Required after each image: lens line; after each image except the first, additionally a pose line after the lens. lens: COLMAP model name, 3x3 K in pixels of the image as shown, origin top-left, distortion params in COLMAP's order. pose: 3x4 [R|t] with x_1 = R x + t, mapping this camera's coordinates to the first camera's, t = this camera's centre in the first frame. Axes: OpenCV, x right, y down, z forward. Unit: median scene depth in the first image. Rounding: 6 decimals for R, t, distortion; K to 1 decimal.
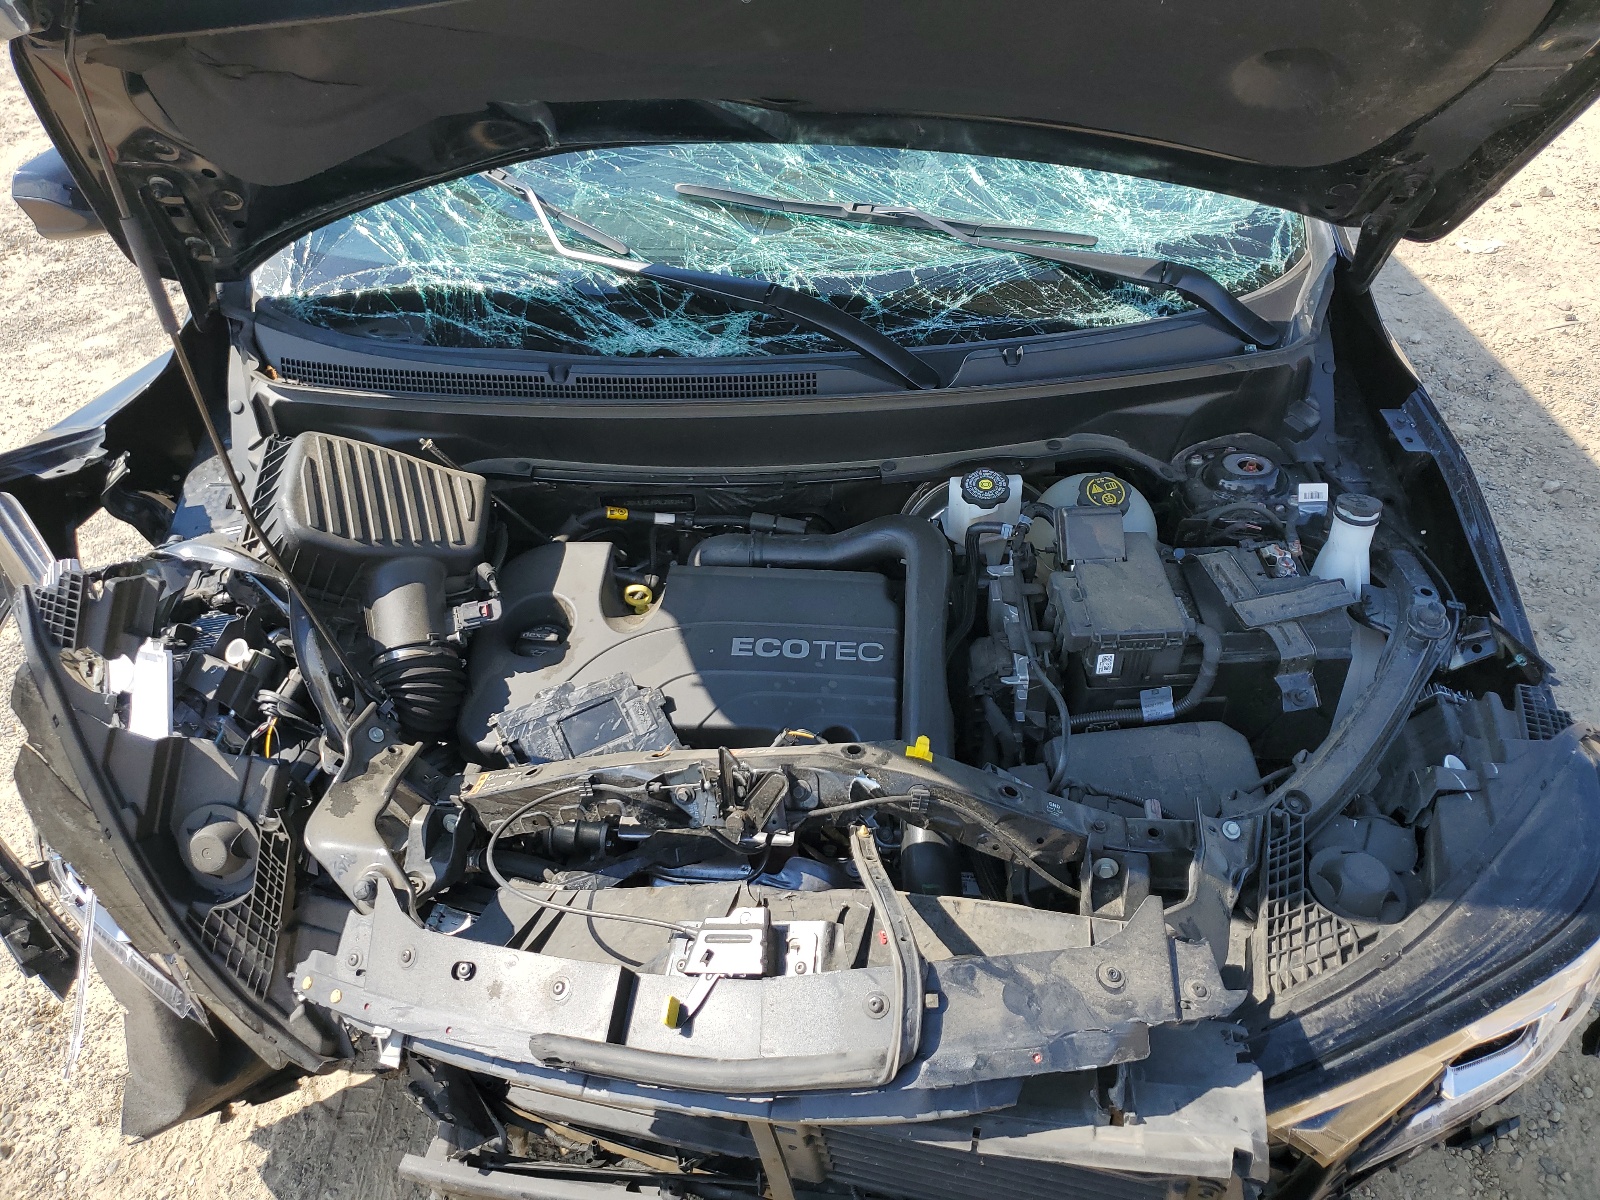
lens RADIAL K [[1217.9, 0, 800.5], [0, 1217.9, 595.9], [0, 0, 1]] dist [0.006410, 0.002174]
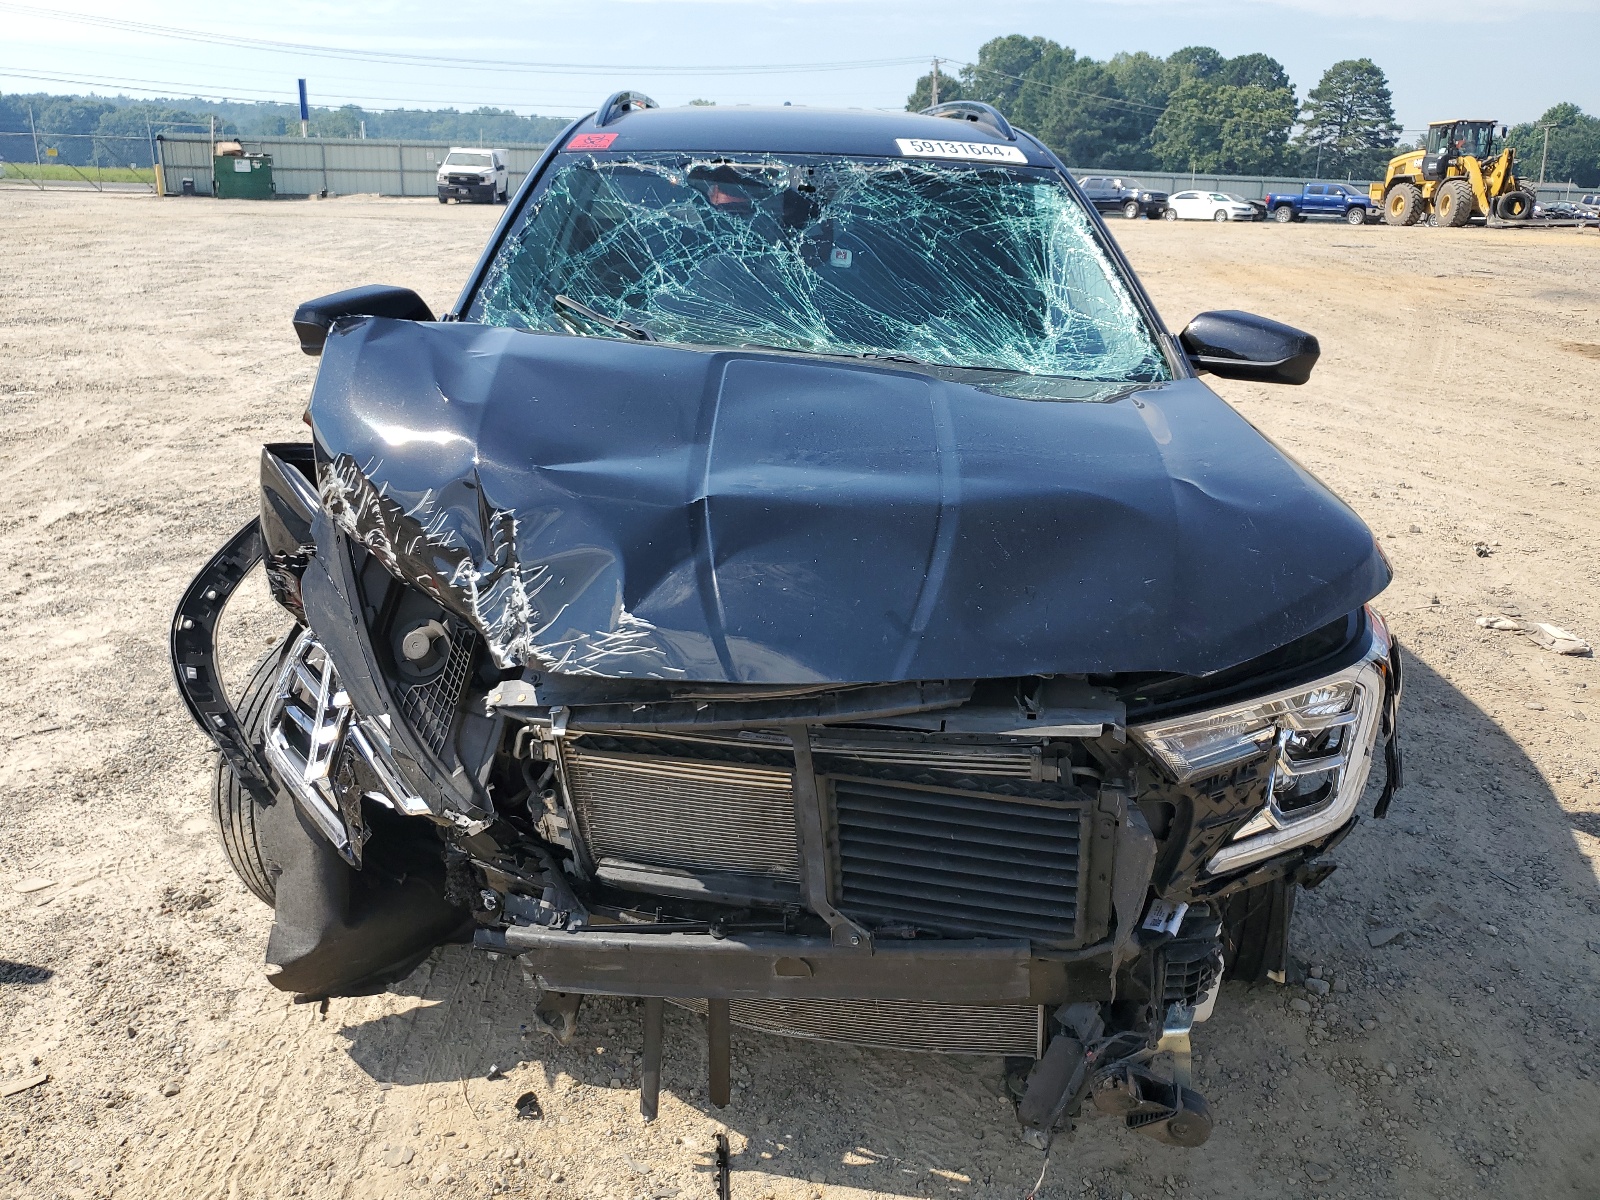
lens RADIAL K [[1217.9, 0, 793.3], [0, 1217.9, 597.7], [0, 0, 1]] dist [0.006410, 0.002174]
pose [[0.999216, 0.038239, 0.010297, -0.034955], [-0.032654, 0.942684, -0.332086, 0.423406], [-0.022406, 0.331489, 0.943193, -0.274511]]
